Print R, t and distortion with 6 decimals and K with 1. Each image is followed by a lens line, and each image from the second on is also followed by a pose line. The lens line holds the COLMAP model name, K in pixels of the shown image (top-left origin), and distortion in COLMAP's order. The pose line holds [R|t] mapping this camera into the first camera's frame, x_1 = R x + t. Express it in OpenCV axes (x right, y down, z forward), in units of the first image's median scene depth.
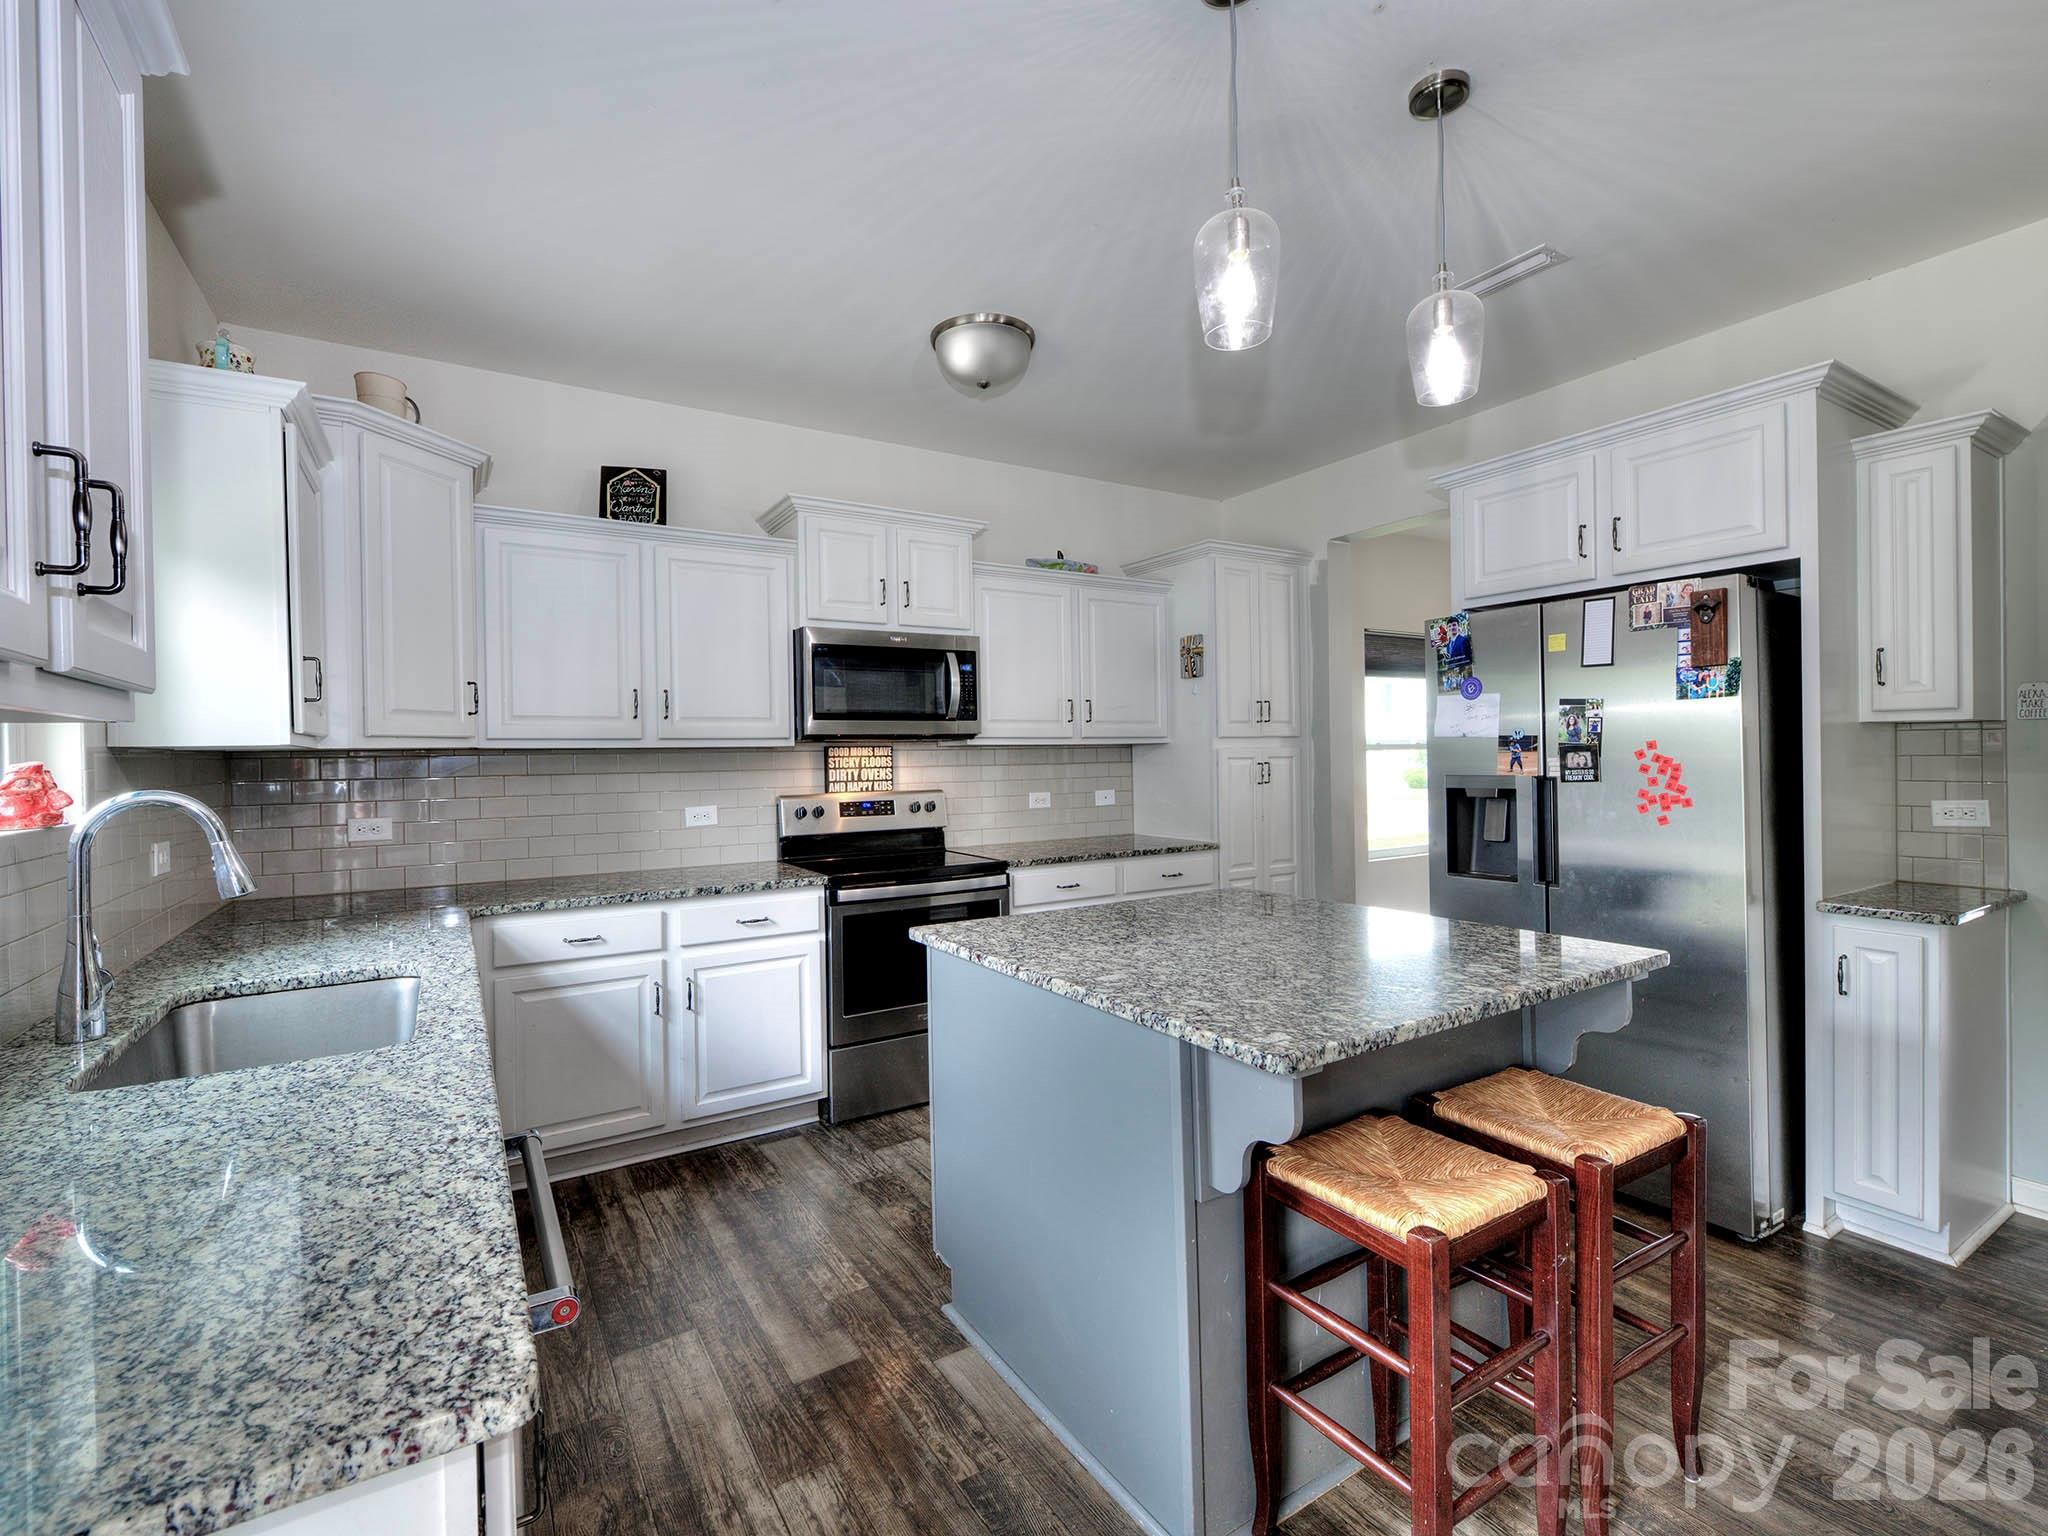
lens RADIAL K [[906.6, 0, 1025.3], [0, 906.6, 750.3], [0, 0, 1]] dist [0.003166, -0.003589]
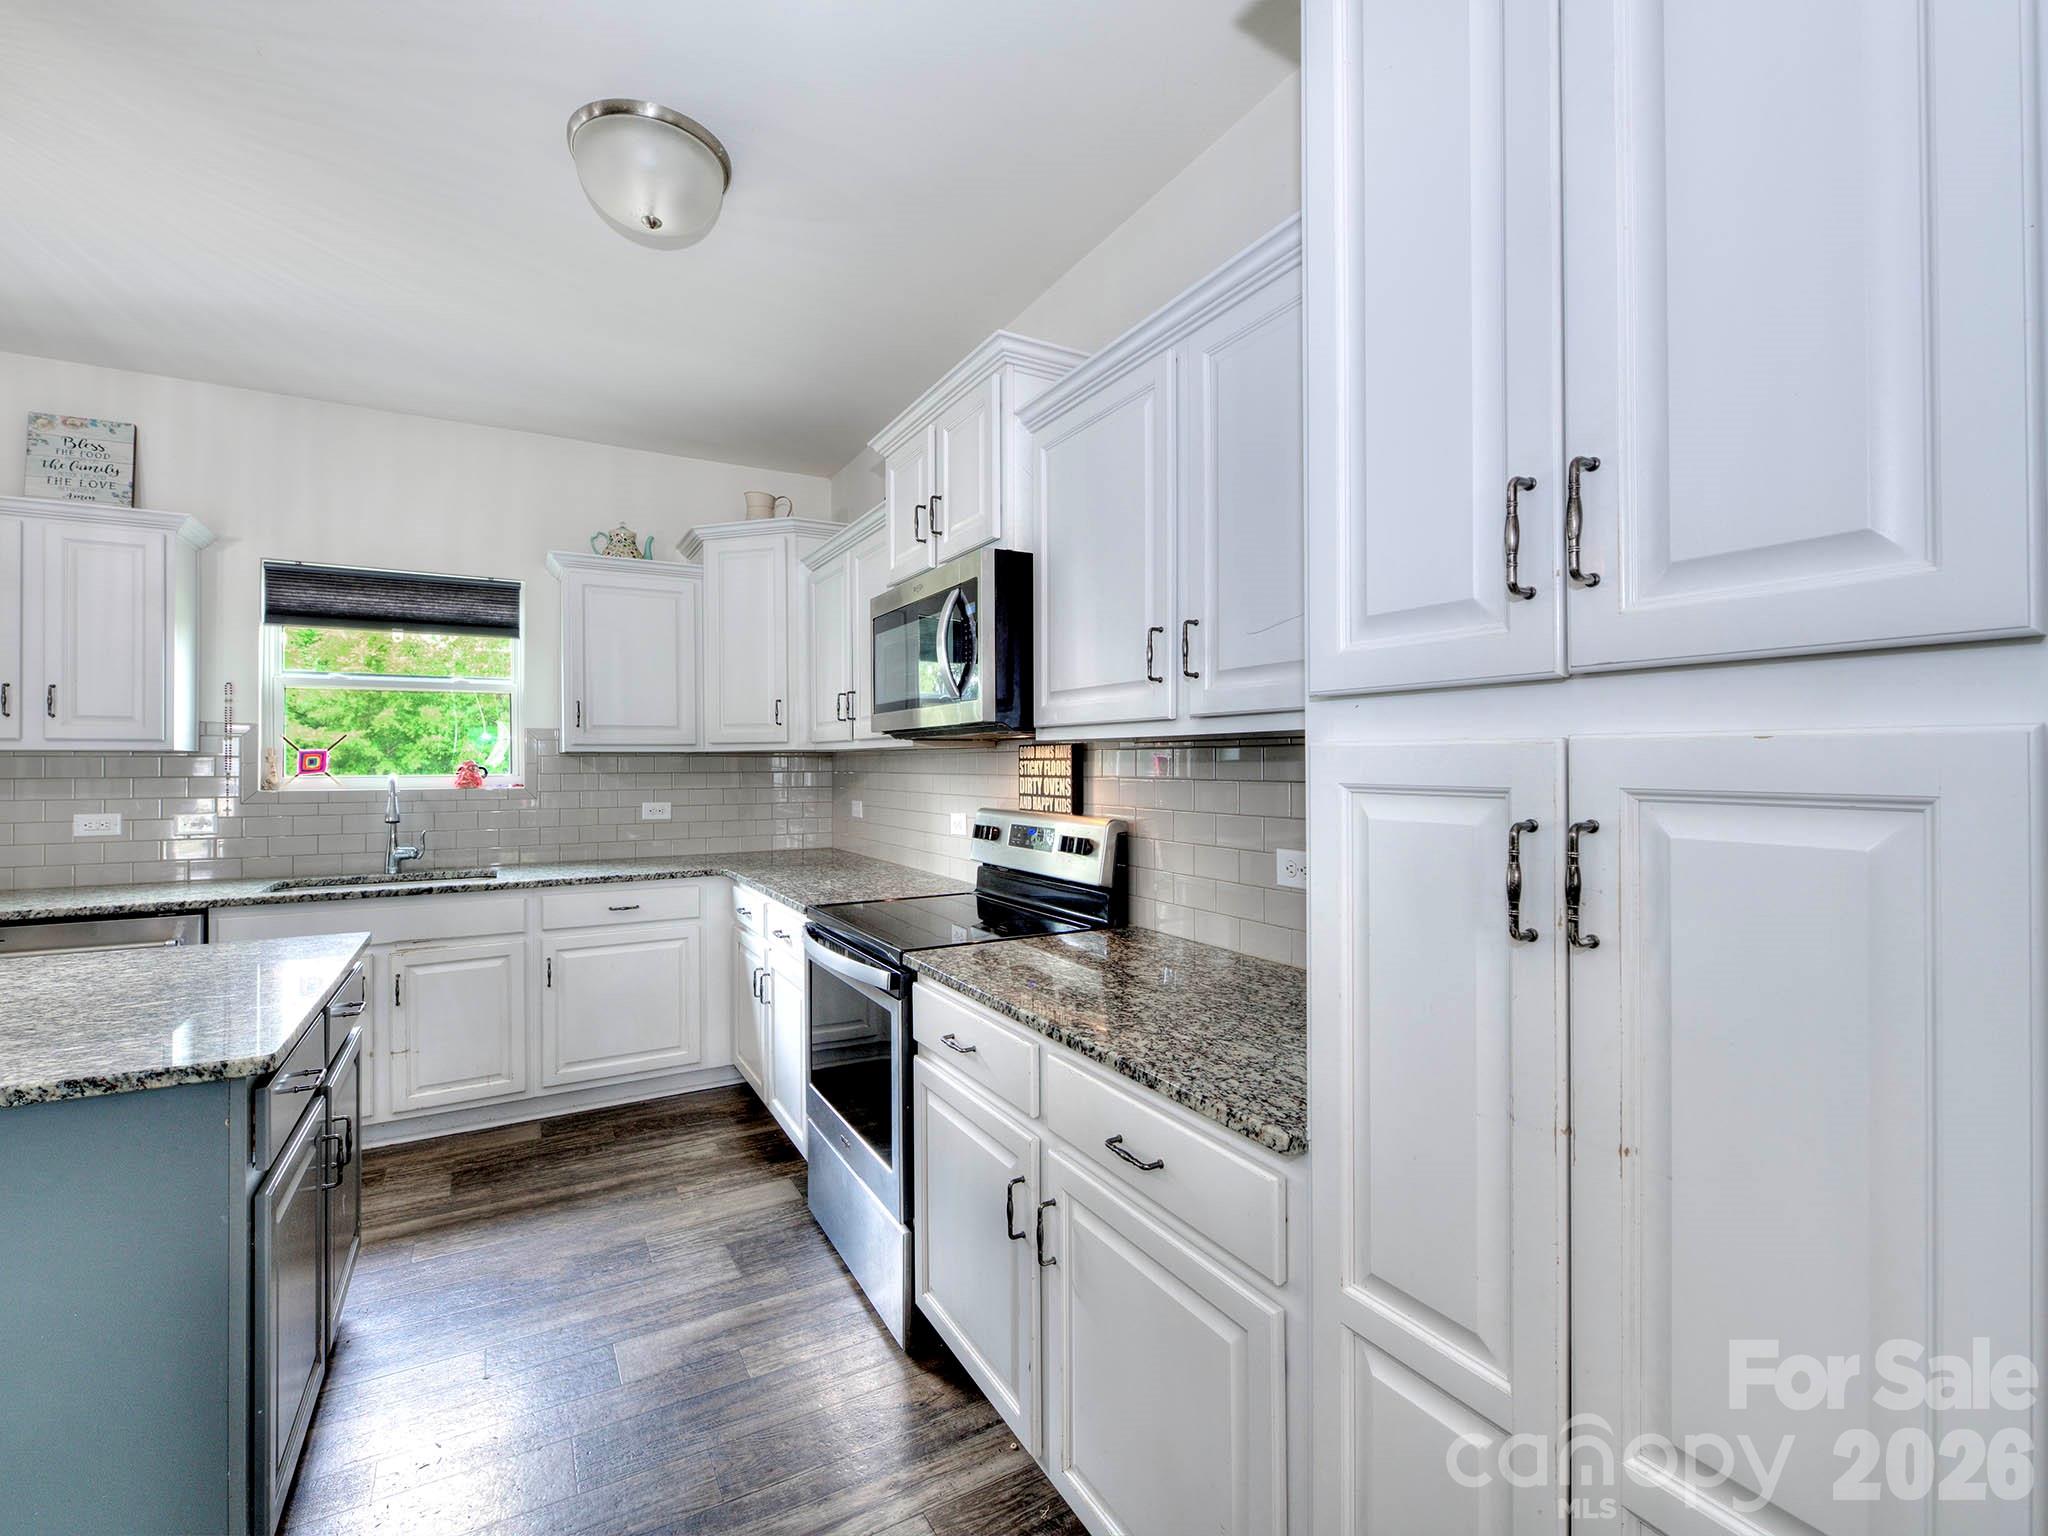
lens RADIAL K [[906.6, 0, 1025.8], [0, 906.6, 761.2], [0, 0, 1]] dist [0.003166, -0.003589]
pose [[-0.032475, 0.014470, -0.999368, 0.513793], [0.010988, 0.999840, 0.014120, -0.001611], [0.999412, -0.010523, -0.032629, 1.053164]]
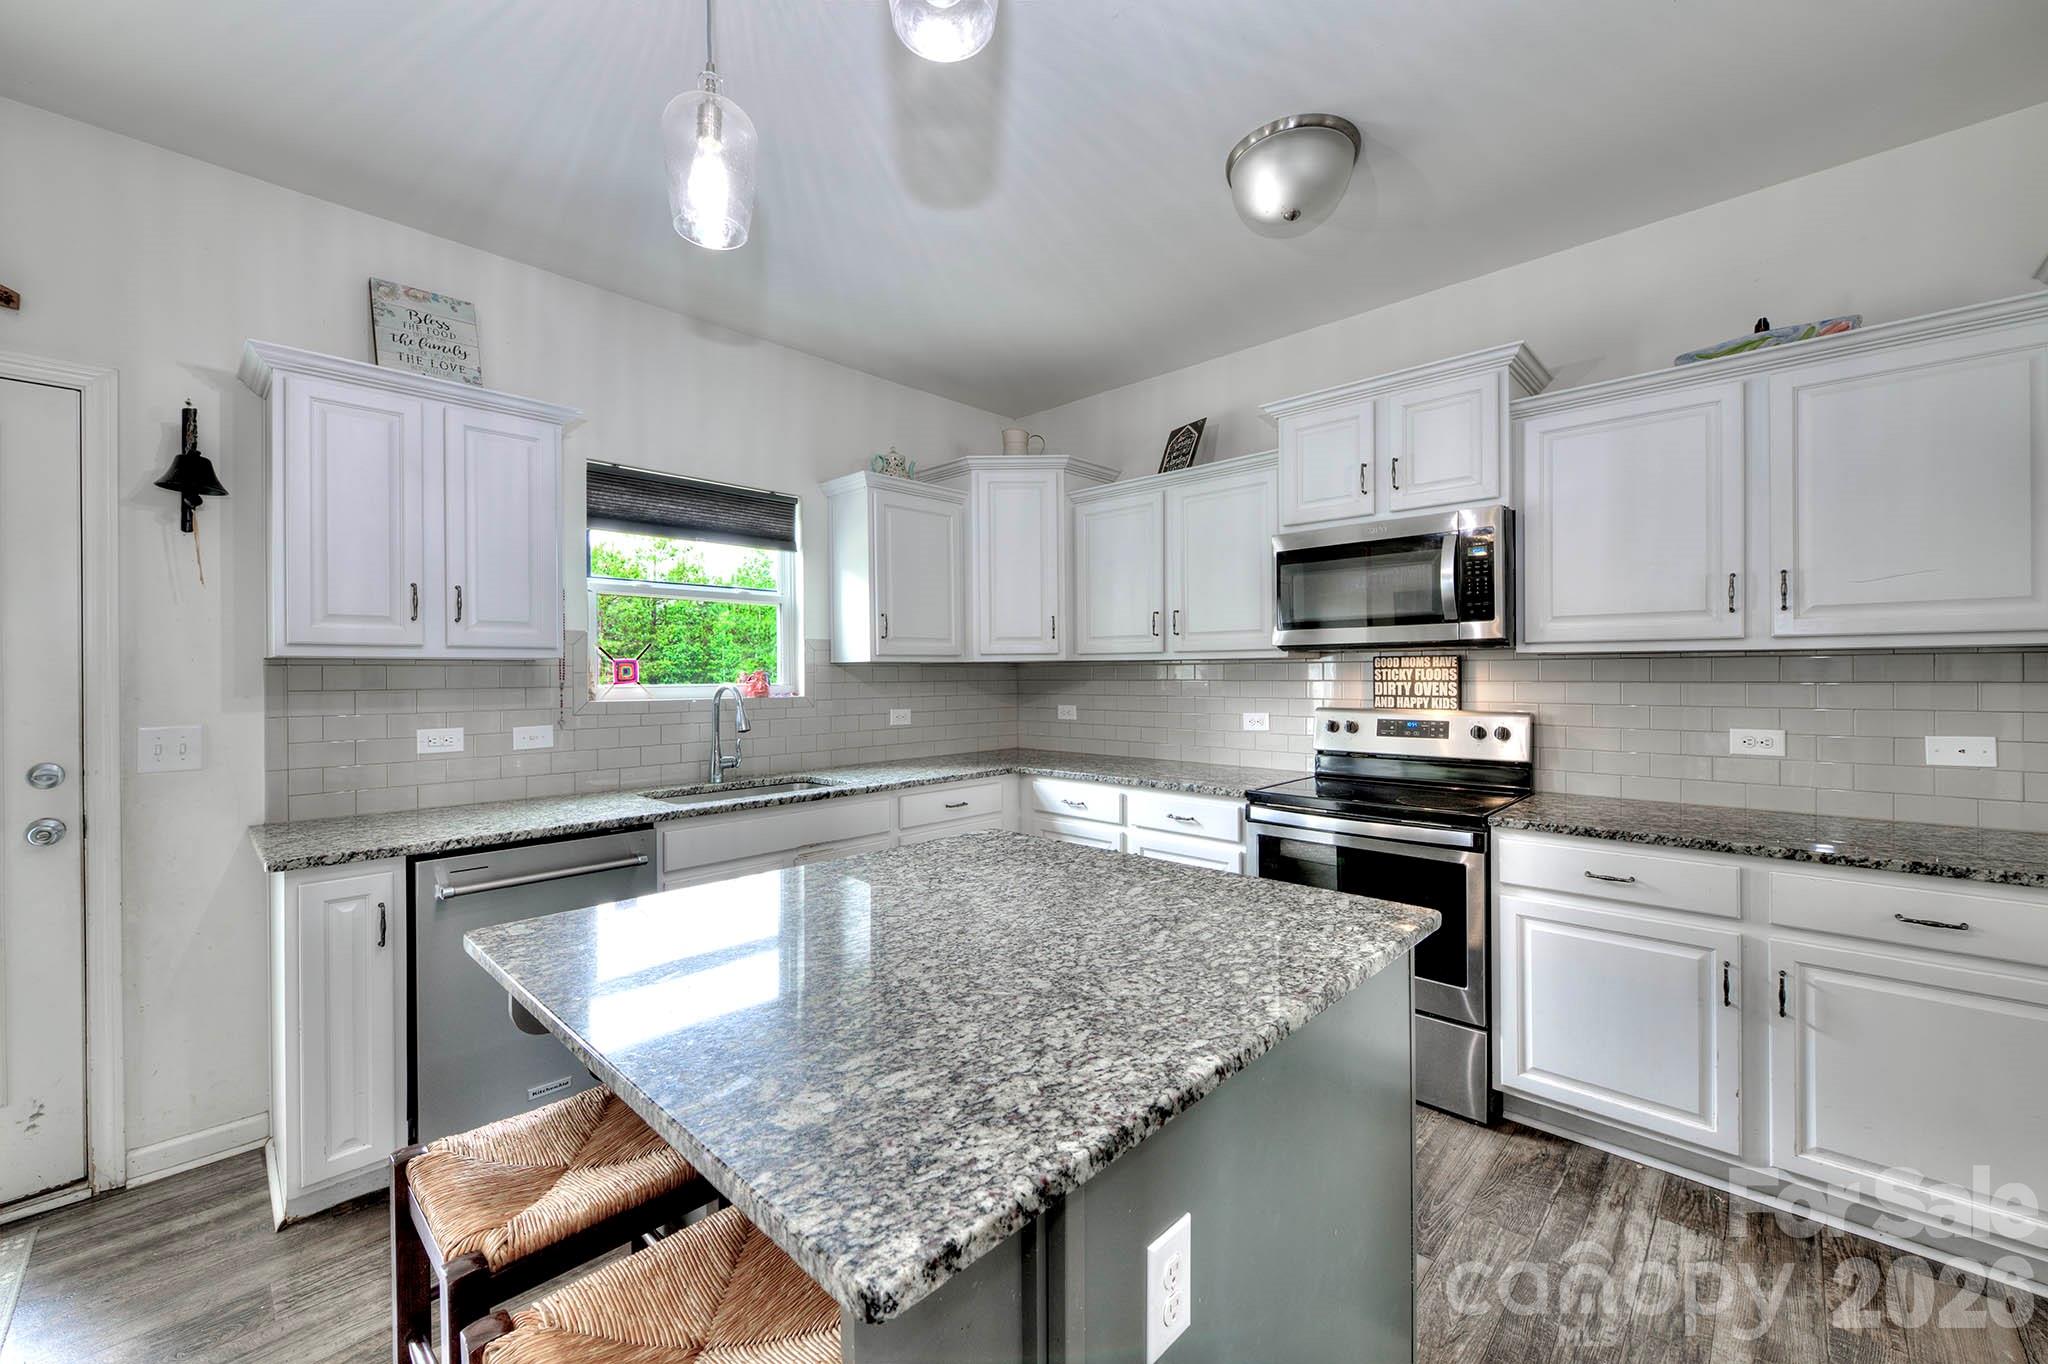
lens RADIAL K [[806.8, 0, 1027.0], [0, 806.8, 674.7], [0, 0, 1]] dist [-0.000169, -0.001829]
pose [[0.255265, 0.017080, -0.966720, 0.486082], [0.008151, 0.999770, 0.019816, -0.005045], [0.966837, -0.012938, 0.255068, 0.468697]]
